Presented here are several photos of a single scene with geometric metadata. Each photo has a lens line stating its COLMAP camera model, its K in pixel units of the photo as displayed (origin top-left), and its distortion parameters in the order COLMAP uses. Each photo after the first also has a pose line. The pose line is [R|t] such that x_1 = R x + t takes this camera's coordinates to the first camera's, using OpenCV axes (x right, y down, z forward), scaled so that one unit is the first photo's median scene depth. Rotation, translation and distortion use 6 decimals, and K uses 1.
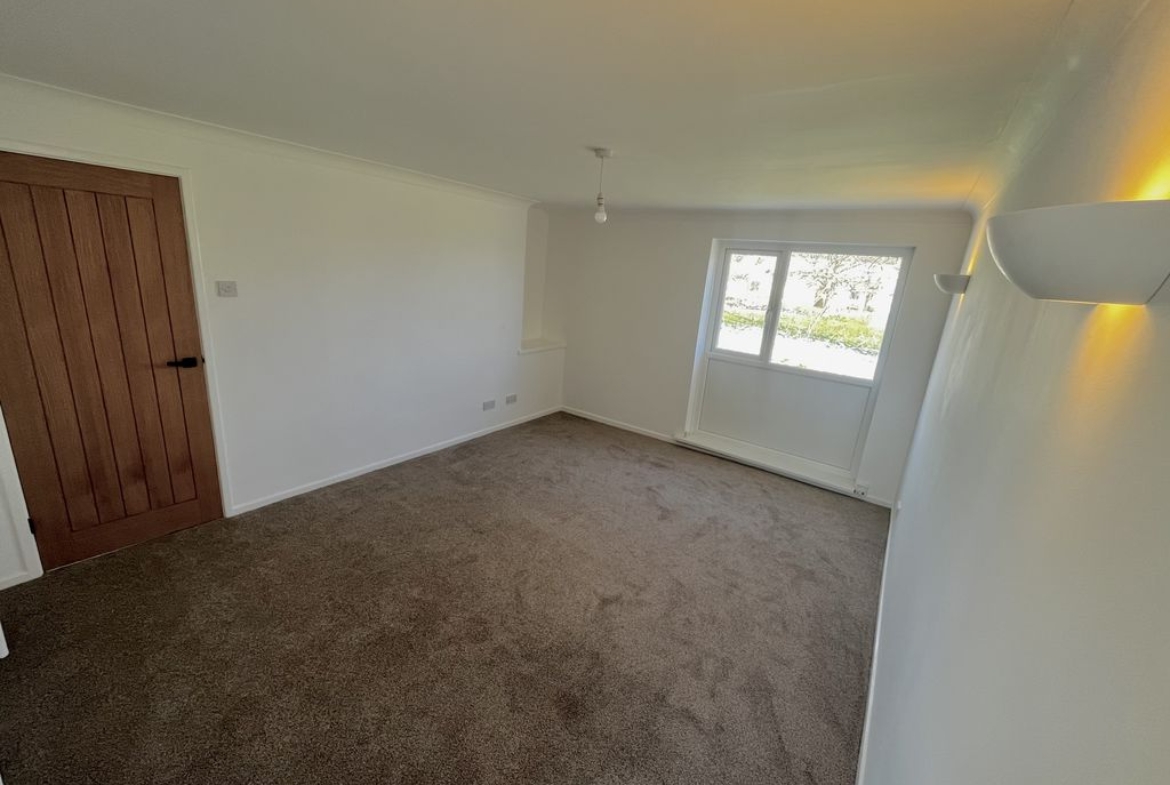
lens RADIAL K [[475.5, 0, 581.7], [0, 475.5, 398.0], [0, 0, 1]] dist [-0.002803, 0.000049]
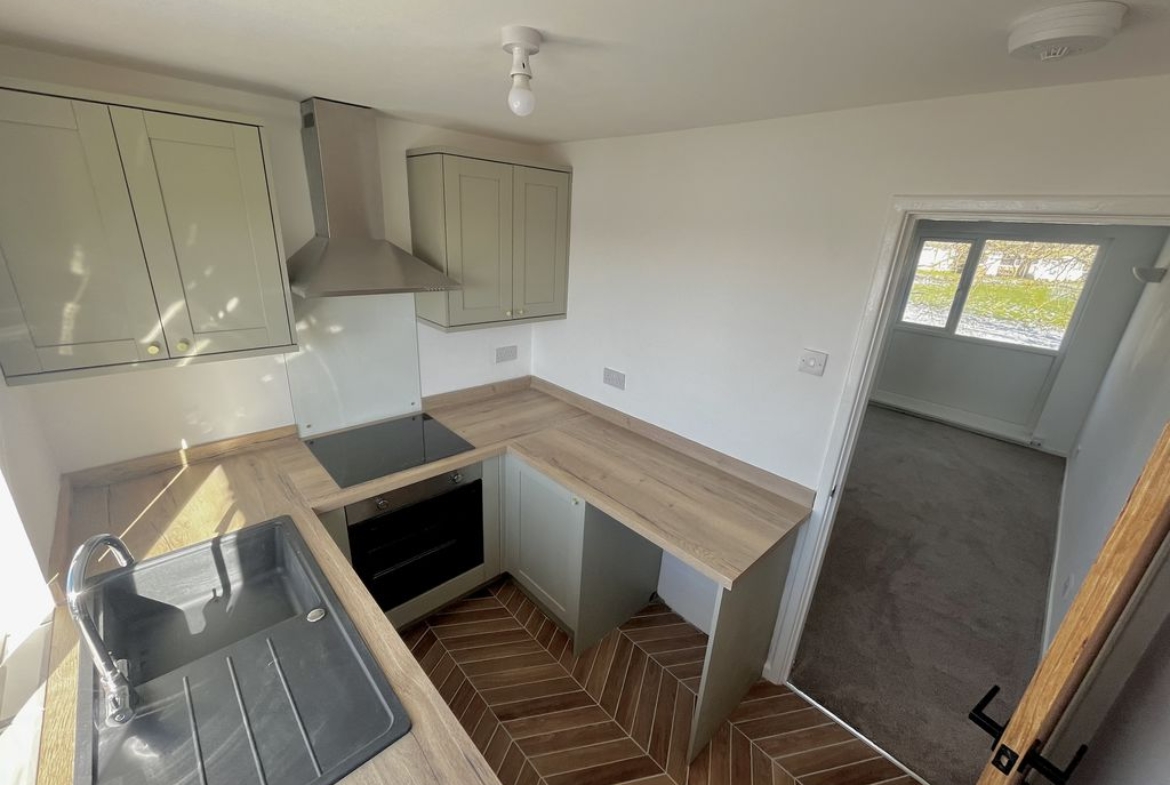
lens RADIAL K [[473.8, 0, 586.3], [0, 473.8, 396.7], [0, 0, 1]] dist [-0.001413, -0.000129]
pose [[0.980773, 0.046670, -0.189489, -0.321621], [-0.034557, 0.997172, 0.066732, 0.039488], [0.192068, -0.058901, 0.979612, -0.399023]]
